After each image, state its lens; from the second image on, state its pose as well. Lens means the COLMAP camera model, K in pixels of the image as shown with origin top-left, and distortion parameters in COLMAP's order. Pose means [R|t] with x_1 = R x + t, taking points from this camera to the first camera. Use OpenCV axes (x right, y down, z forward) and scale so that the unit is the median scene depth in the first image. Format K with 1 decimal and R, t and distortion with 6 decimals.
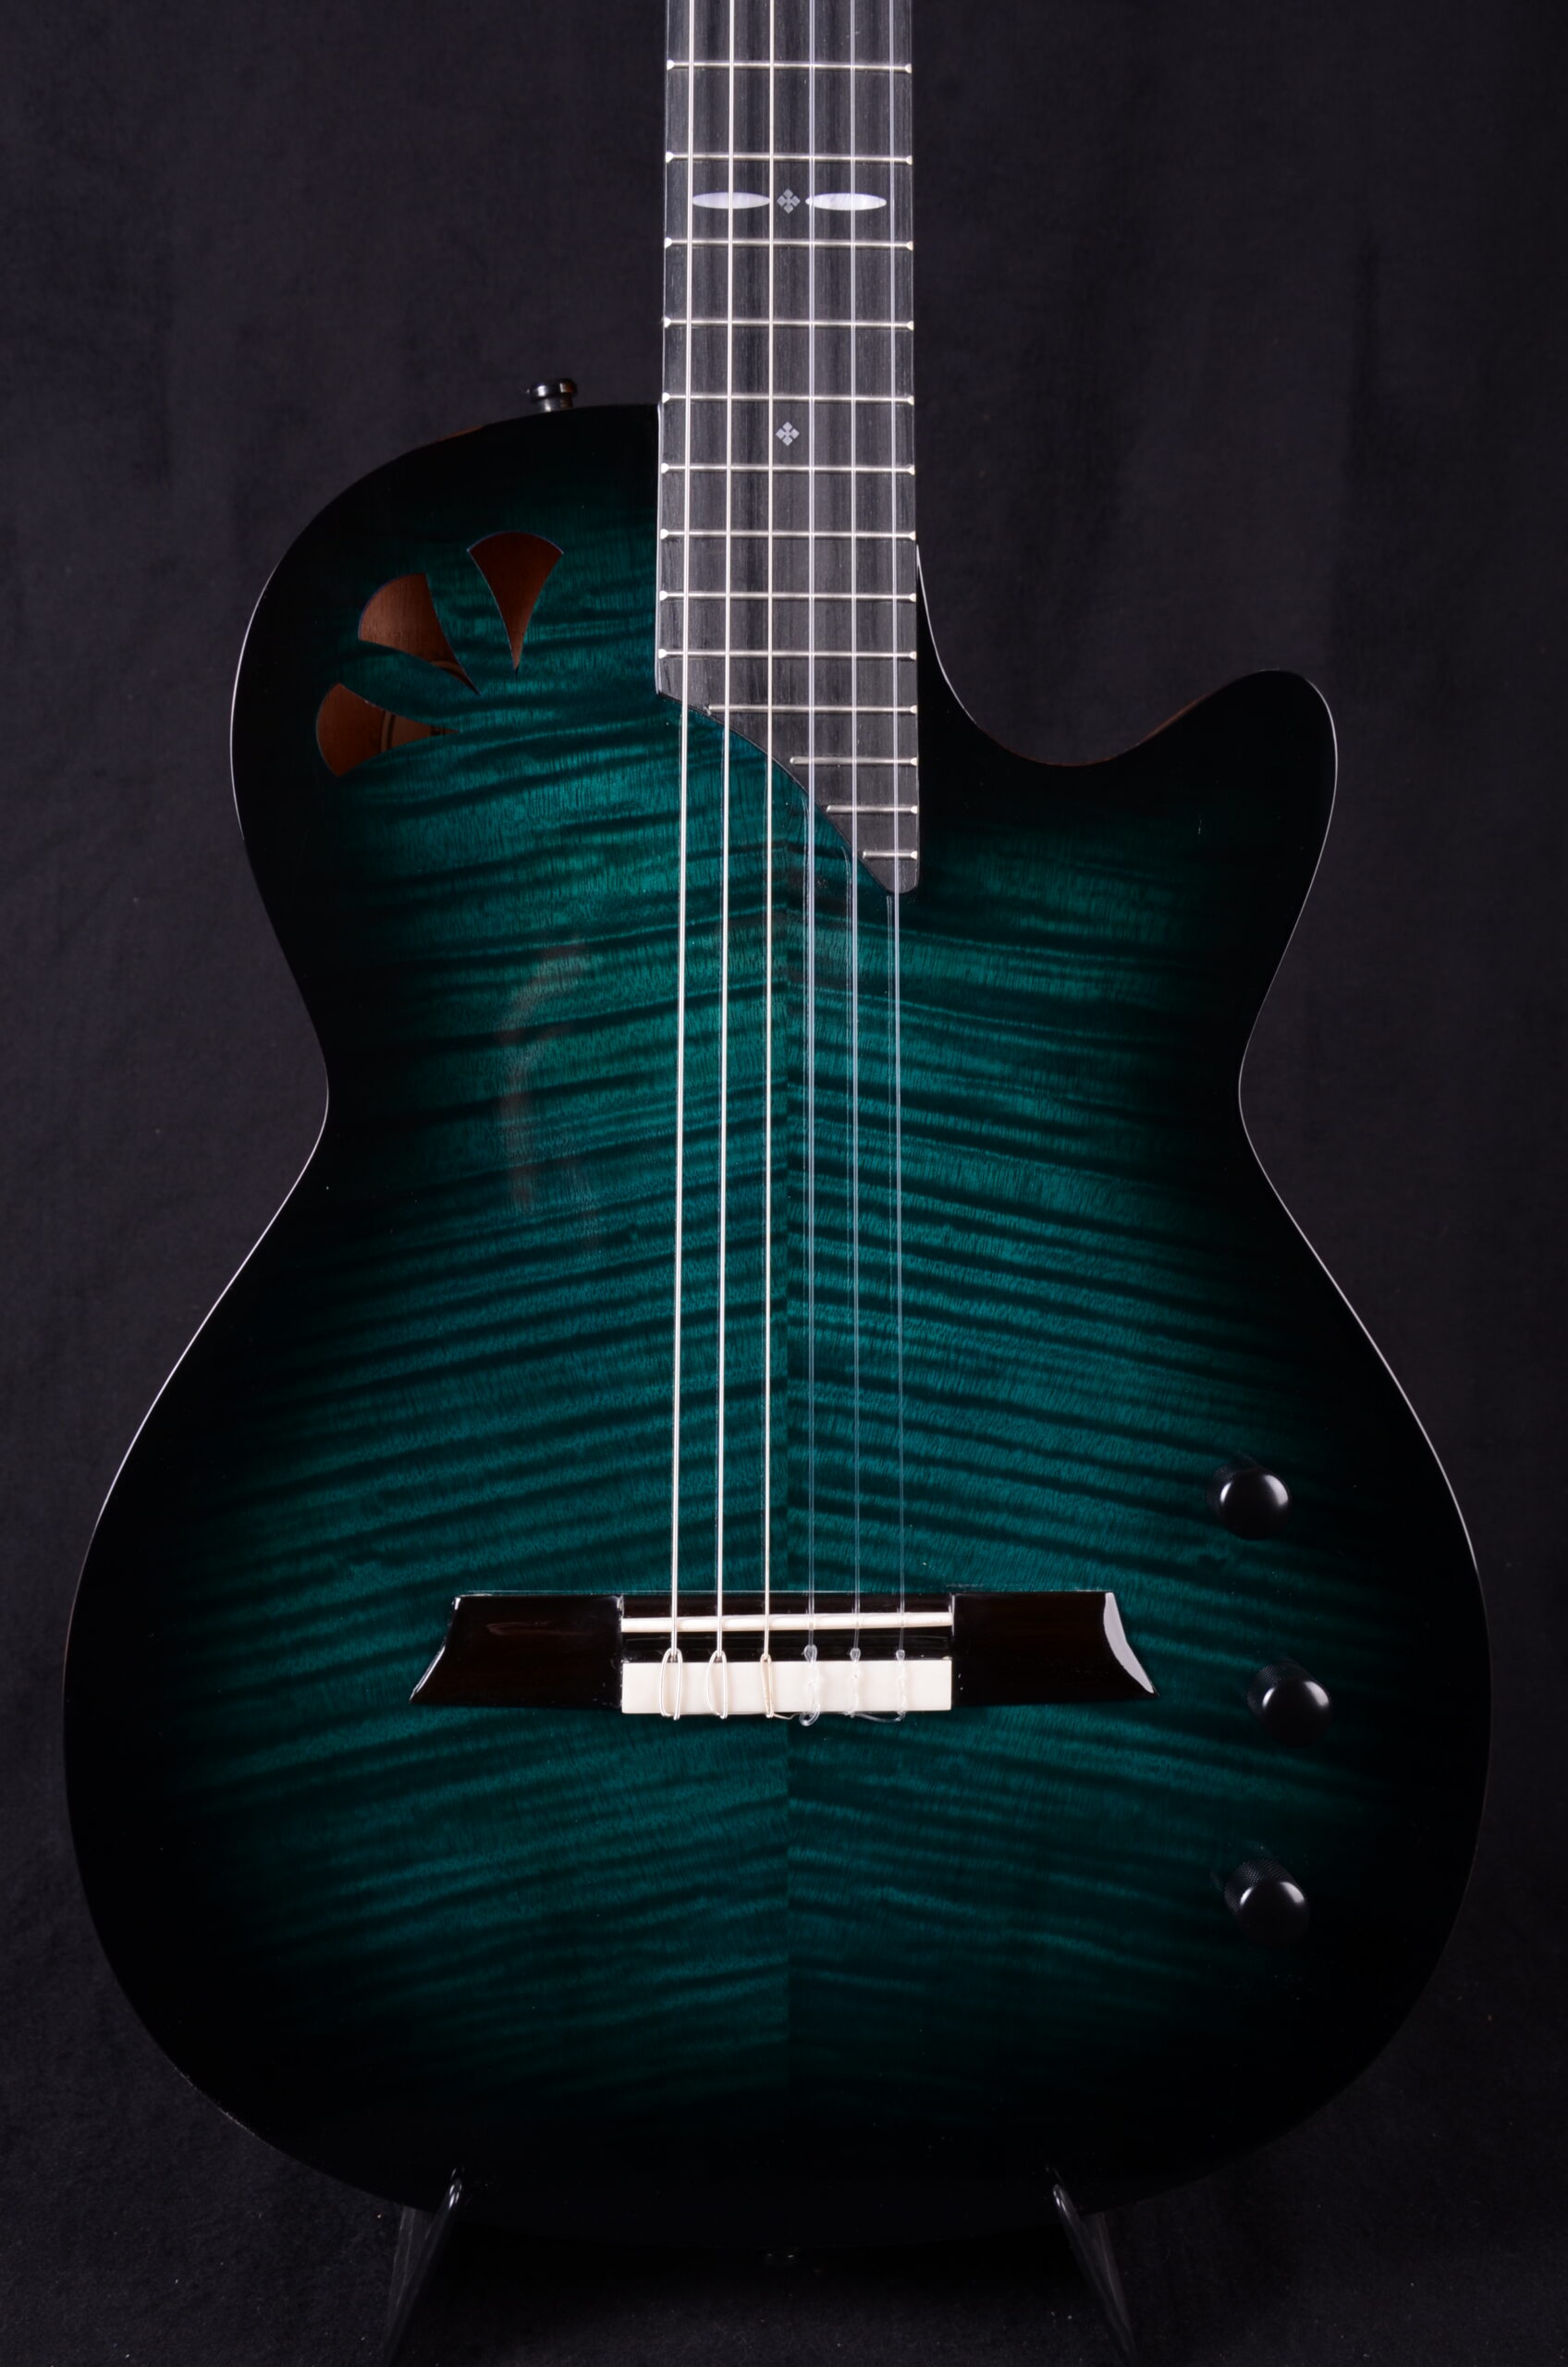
lens RADIAL K [[3345.1, 0, 793.9], [0, 3345.1, 1218.5], [0, 0, 1]] dist [0.083792, 0.000000]
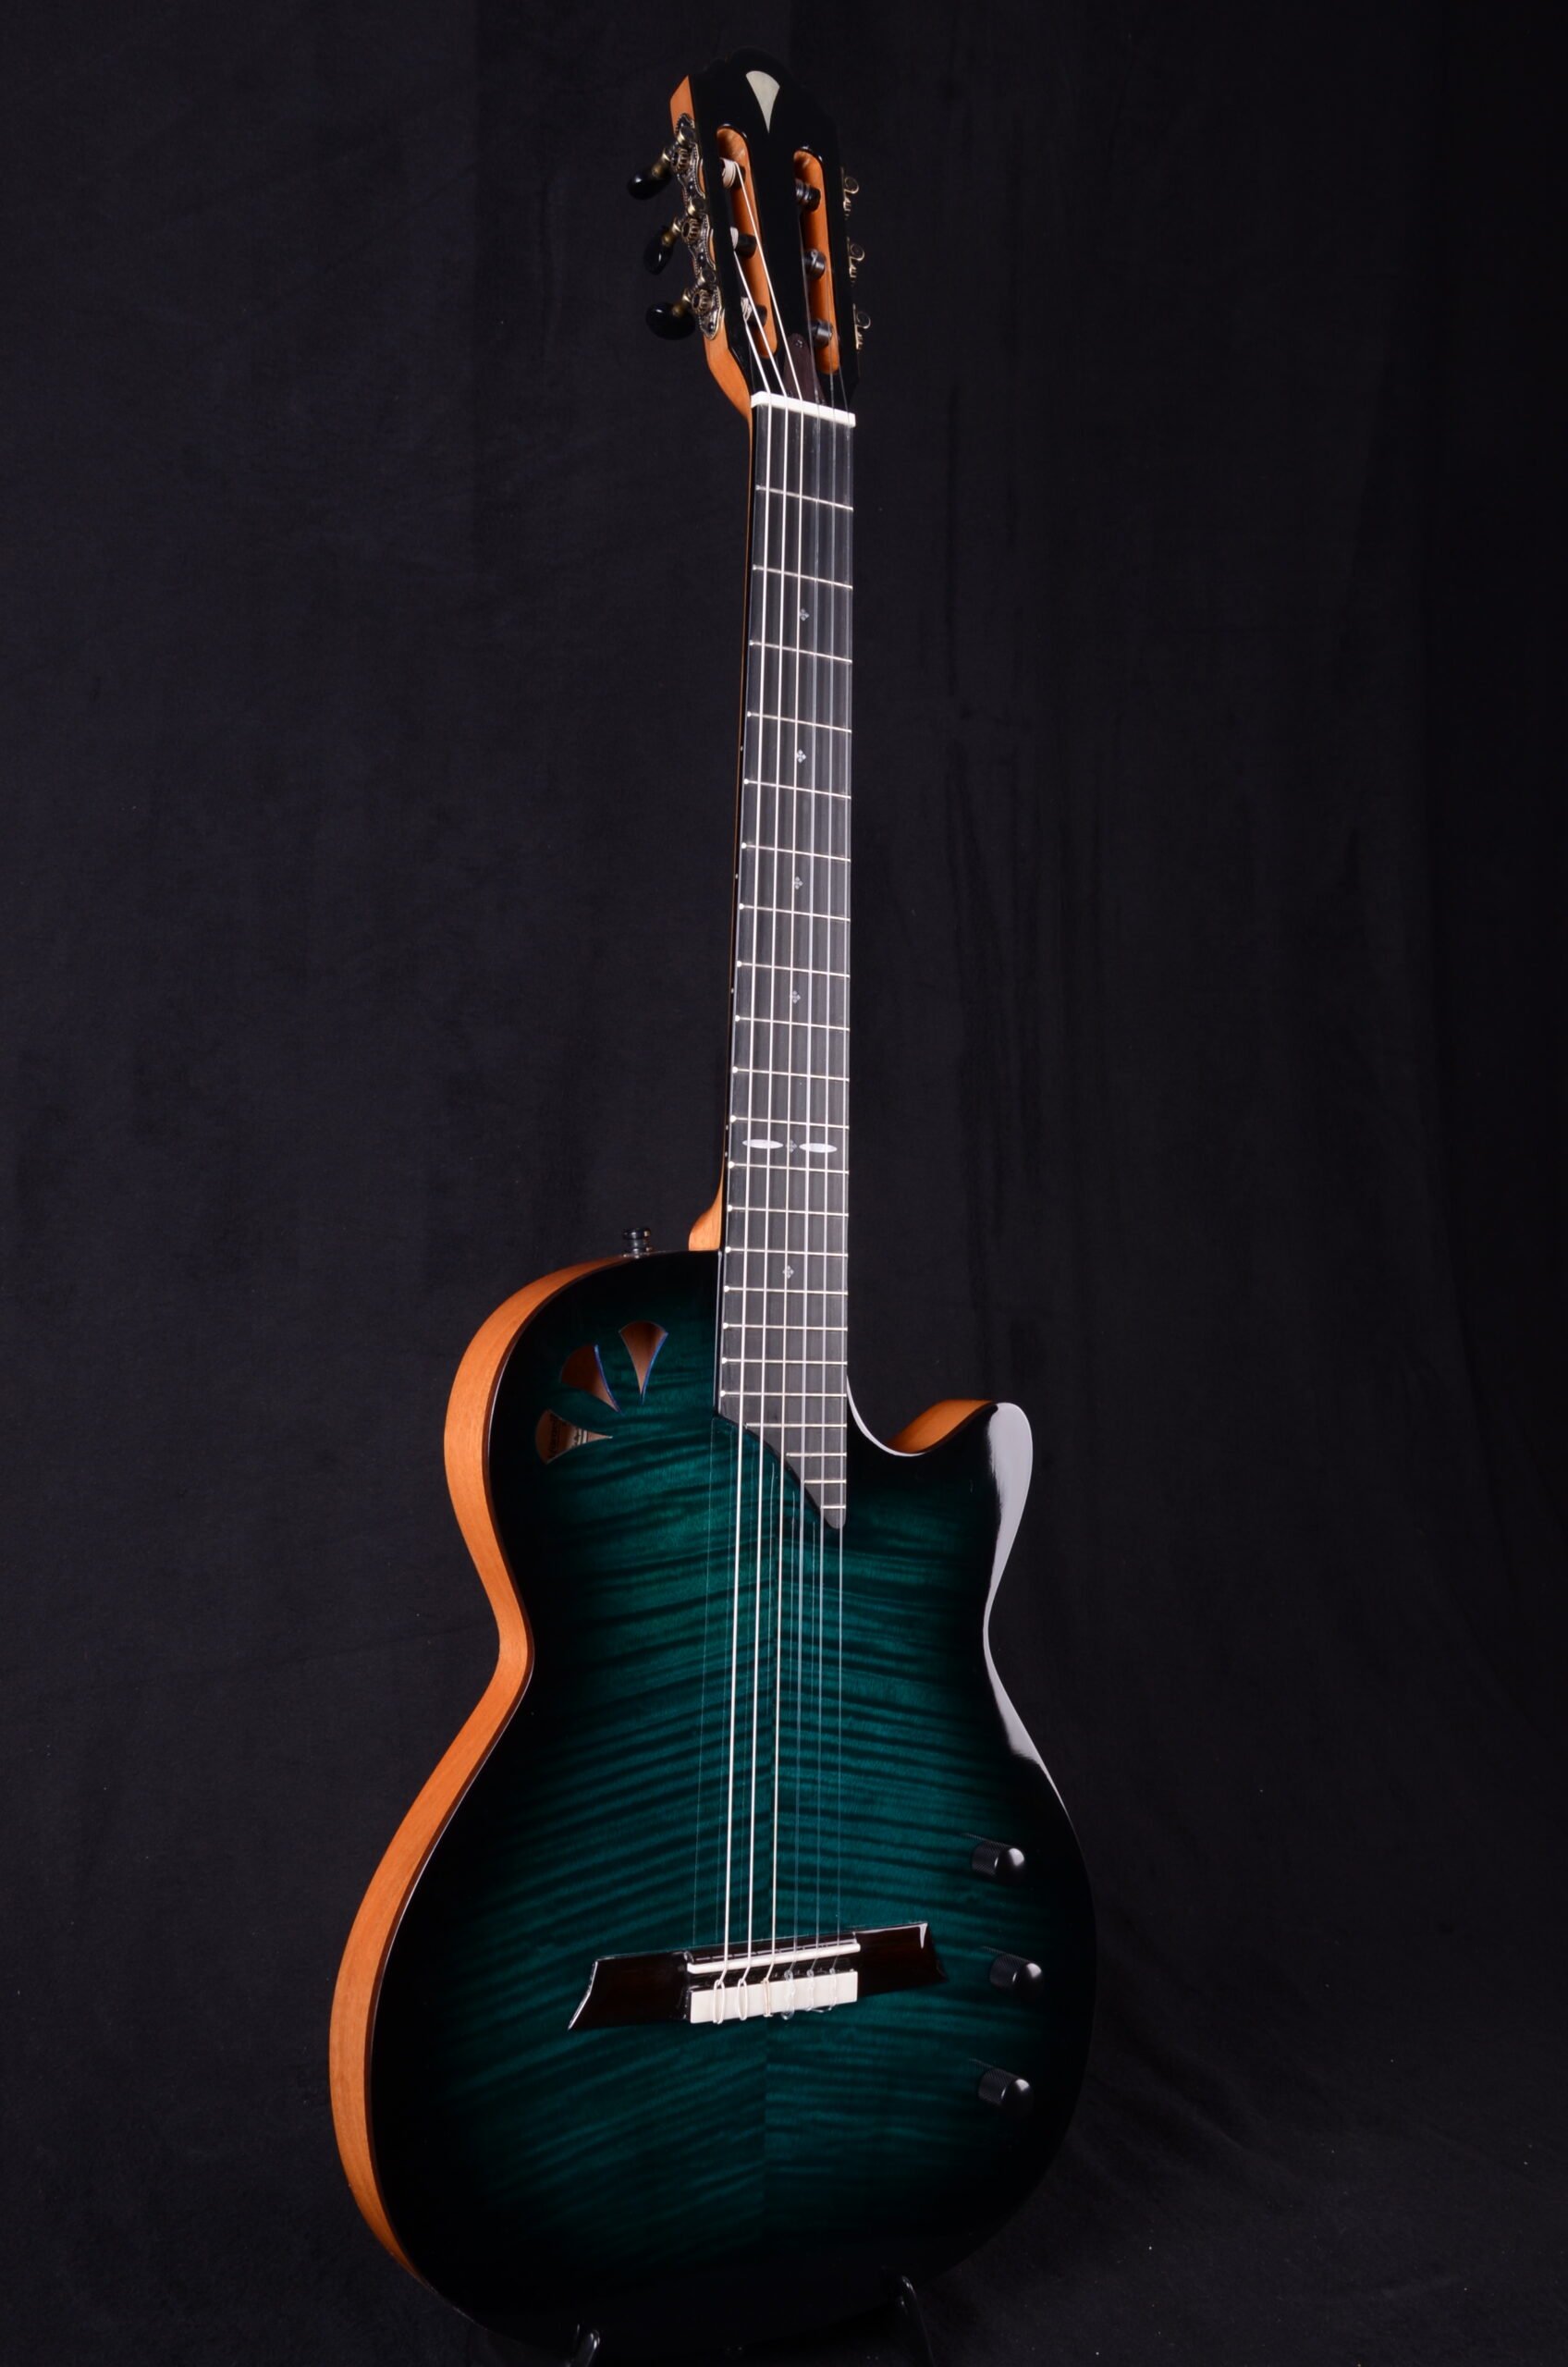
lens RADIAL K [[2583.7, 0, 791.8], [0, 2583.7, 1234.5], [0, 0, 1]] dist [0.031463, 0.000000]
pose [[0.878894, 0.039631, 0.475367, -0.632841], [0.010783, 0.994637, -0.102859, -0.109701], [-0.476895, 0.095528, 0.873754, -0.190733]]
